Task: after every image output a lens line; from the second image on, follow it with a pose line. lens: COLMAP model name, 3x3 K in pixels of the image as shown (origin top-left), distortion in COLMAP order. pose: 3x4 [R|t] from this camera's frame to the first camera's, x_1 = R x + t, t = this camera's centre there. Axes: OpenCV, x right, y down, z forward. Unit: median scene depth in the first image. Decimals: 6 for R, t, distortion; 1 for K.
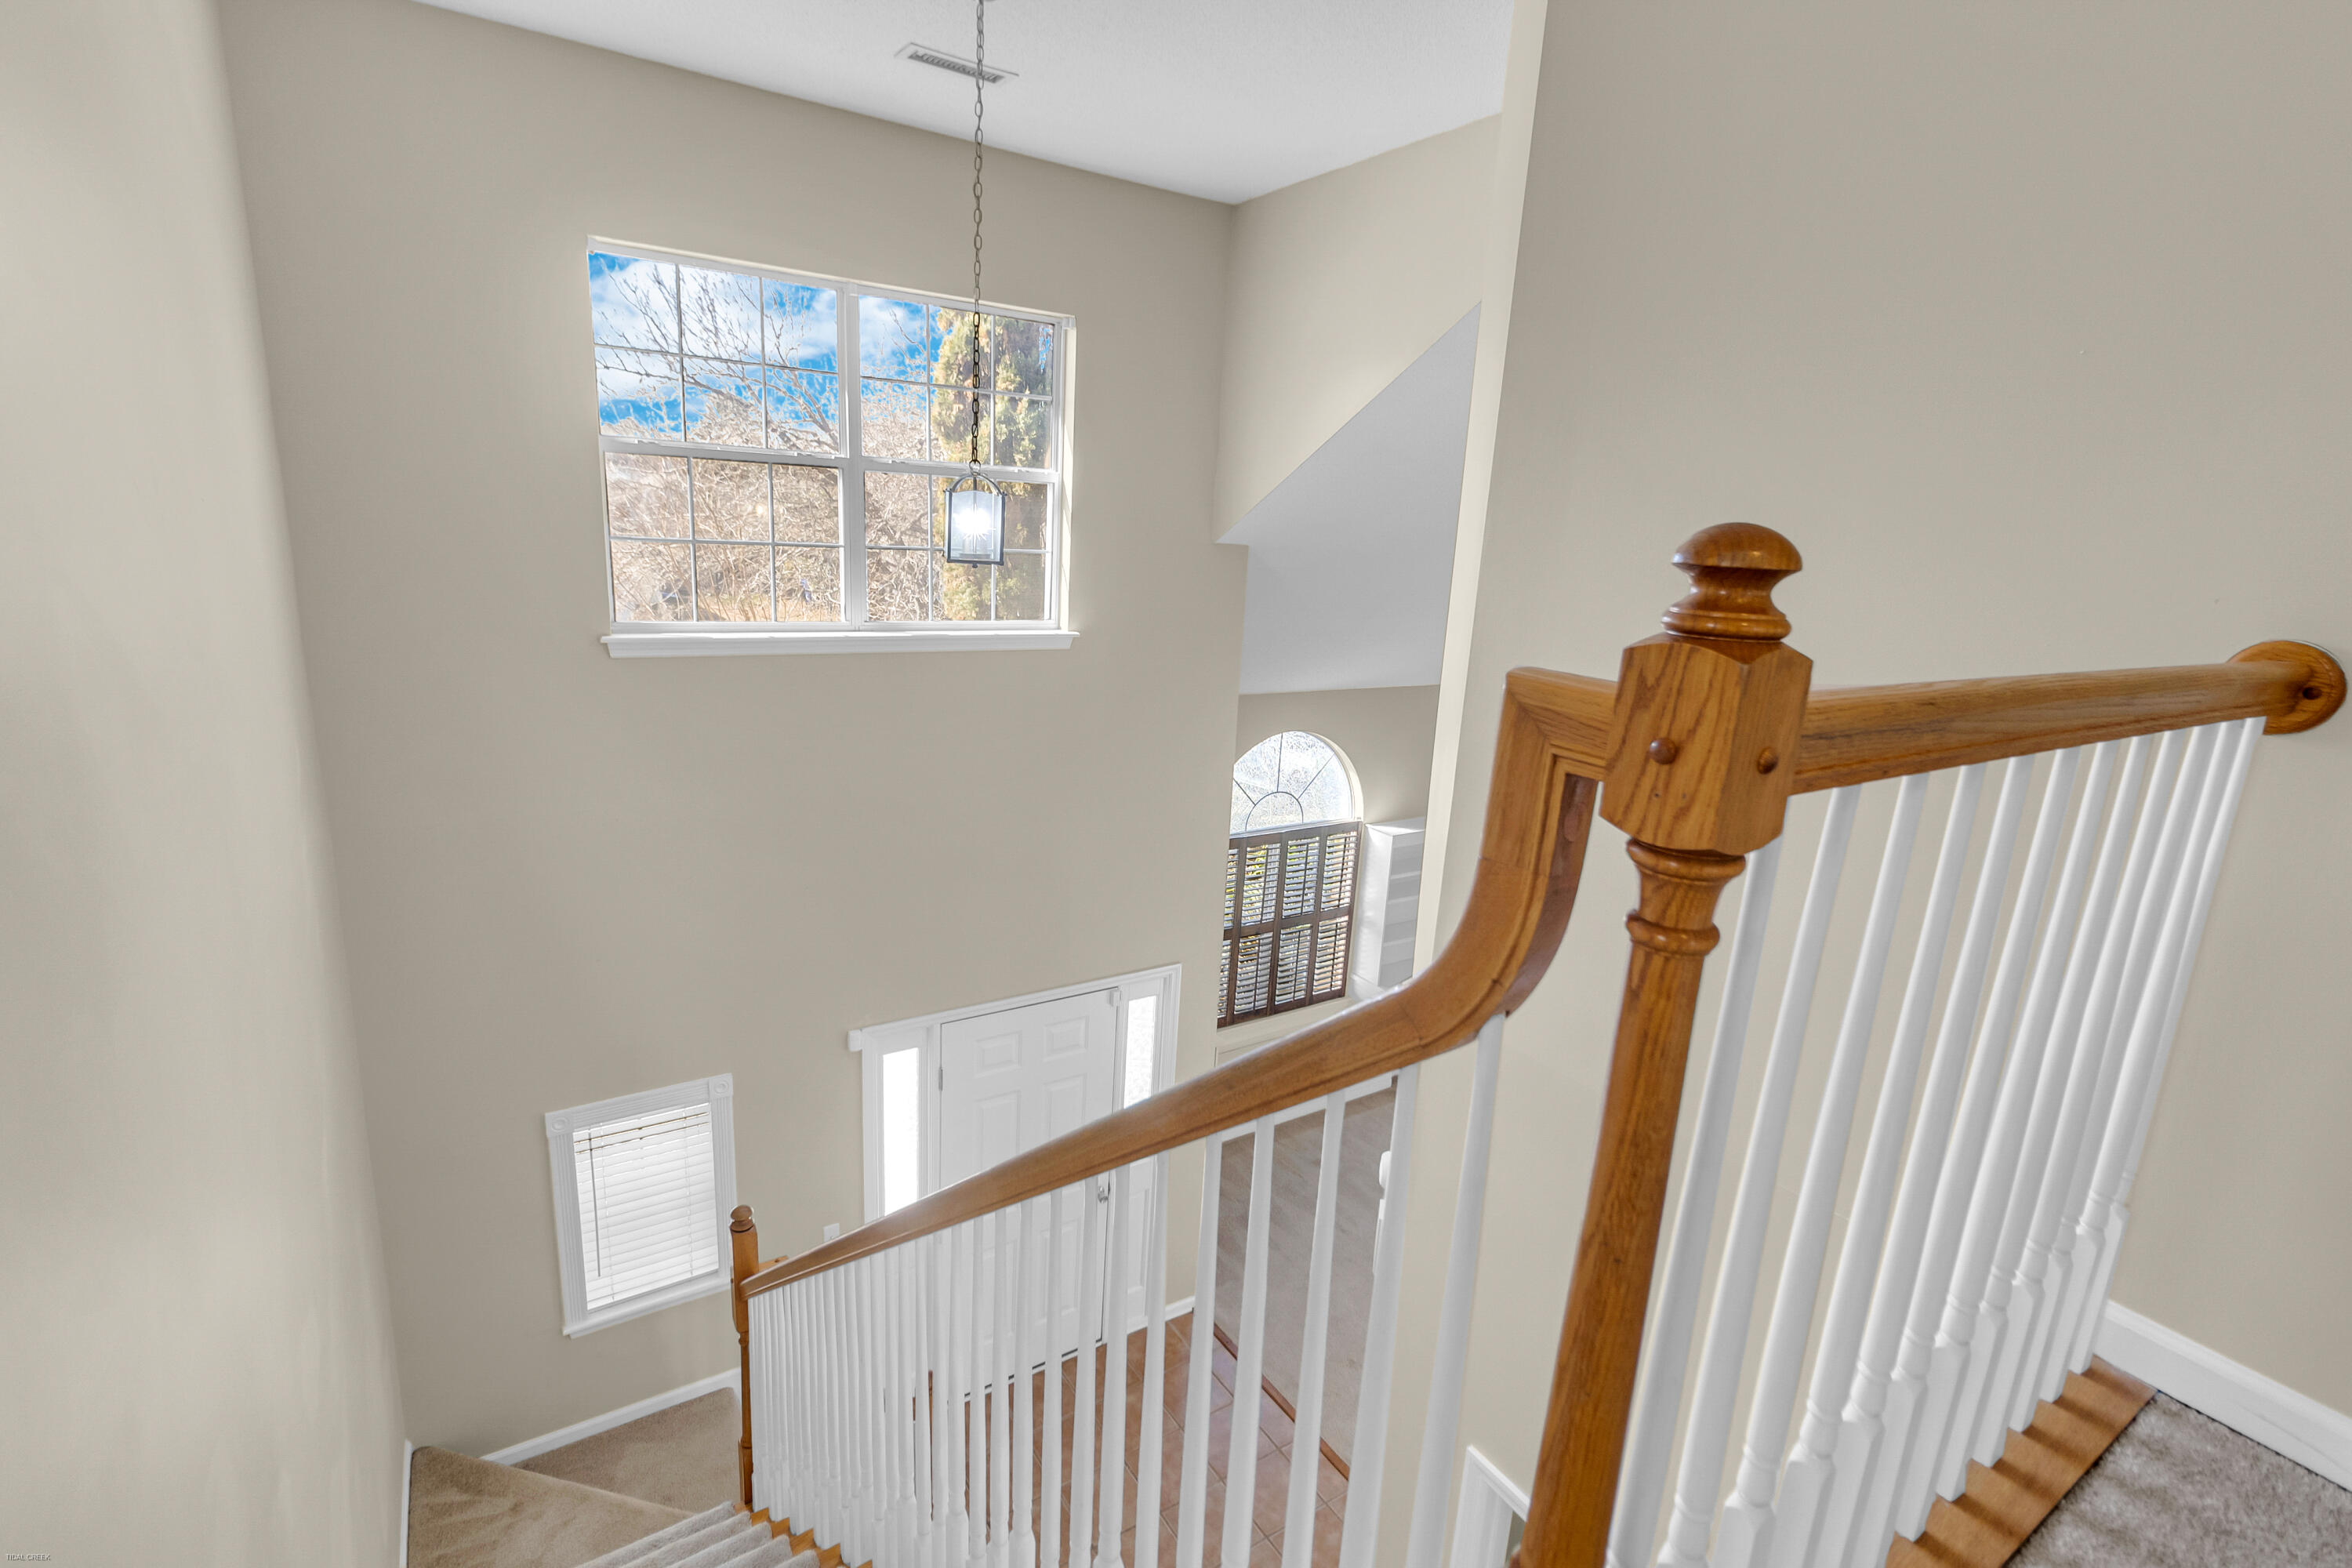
lens RADIAL K [[1113.8, 0, 1159.0], [0, 1113.8, 795.6], [0, 0, 1]] dist [-0.004789, 0.000054]
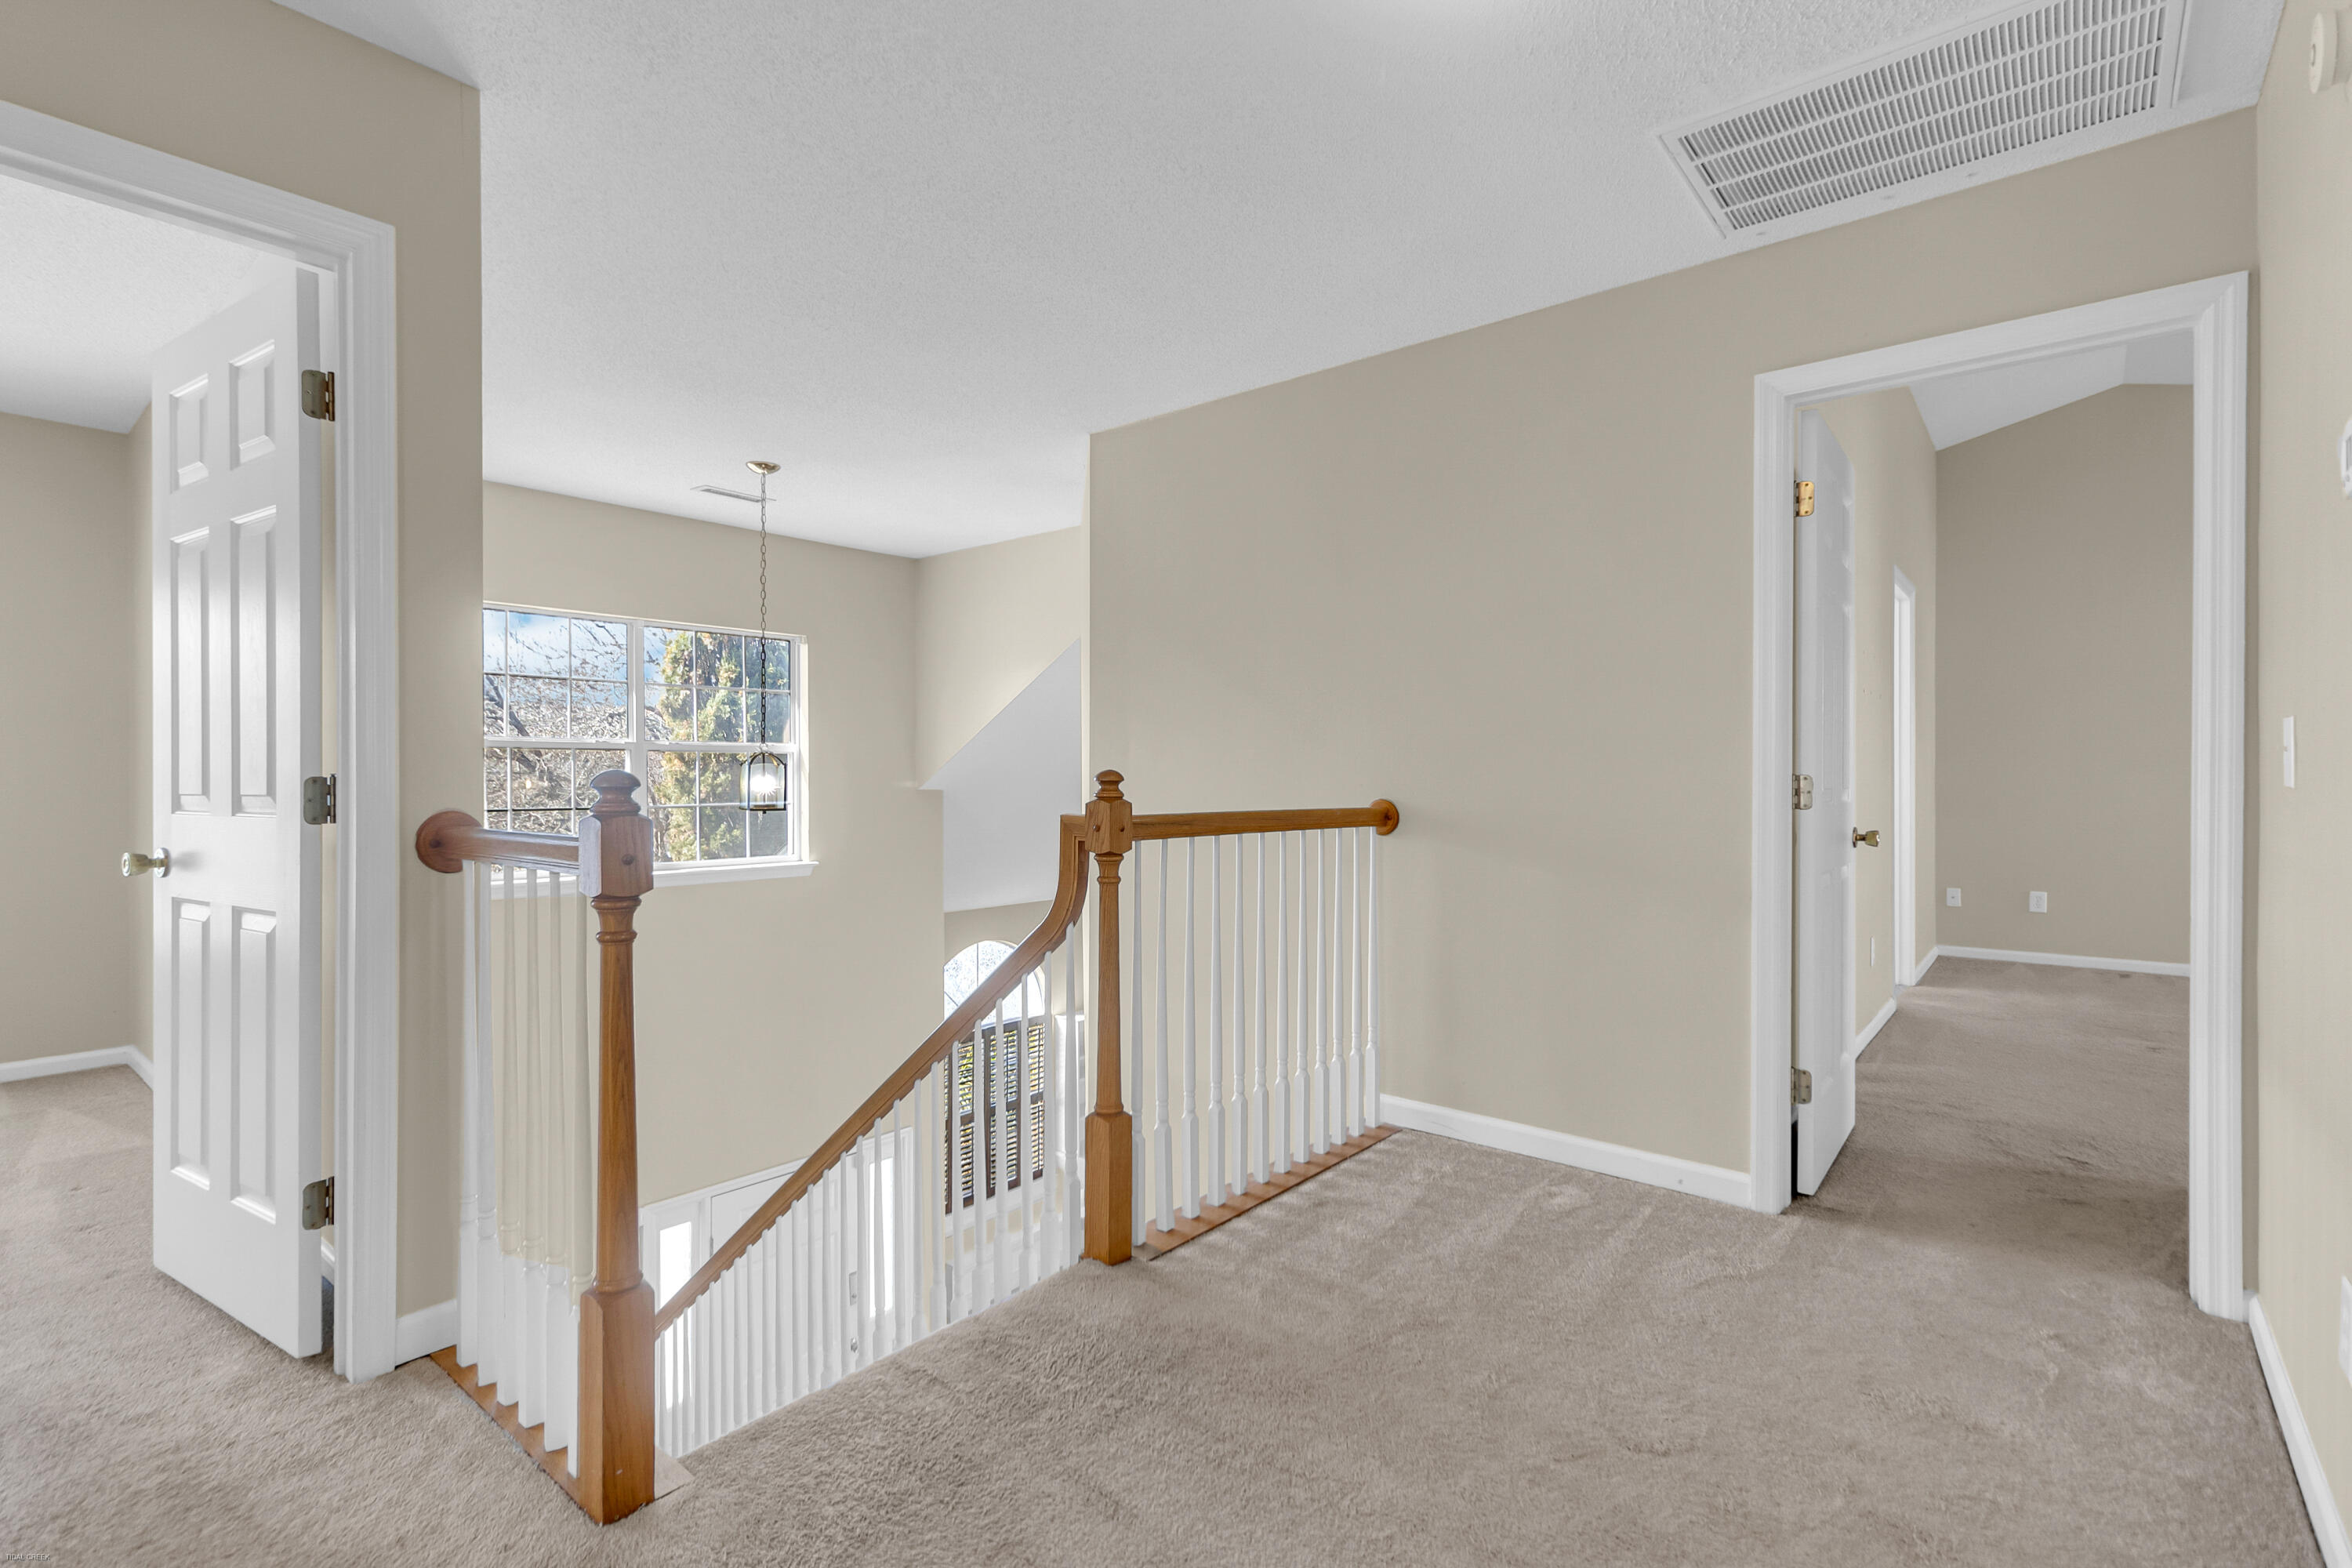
lens RADIAL K [[1113.8, 0, 1173.8], [0, 1113.8, 778.1], [0, 0, 1]] dist [-0.004789, 0.000054]
pose [[0.953841, -0.051682, 0.295832, -0.079294], [0.118373, 0.970031, -0.212200, 0.120829], [-0.275999, 0.237423, 0.931372, -0.508521]]
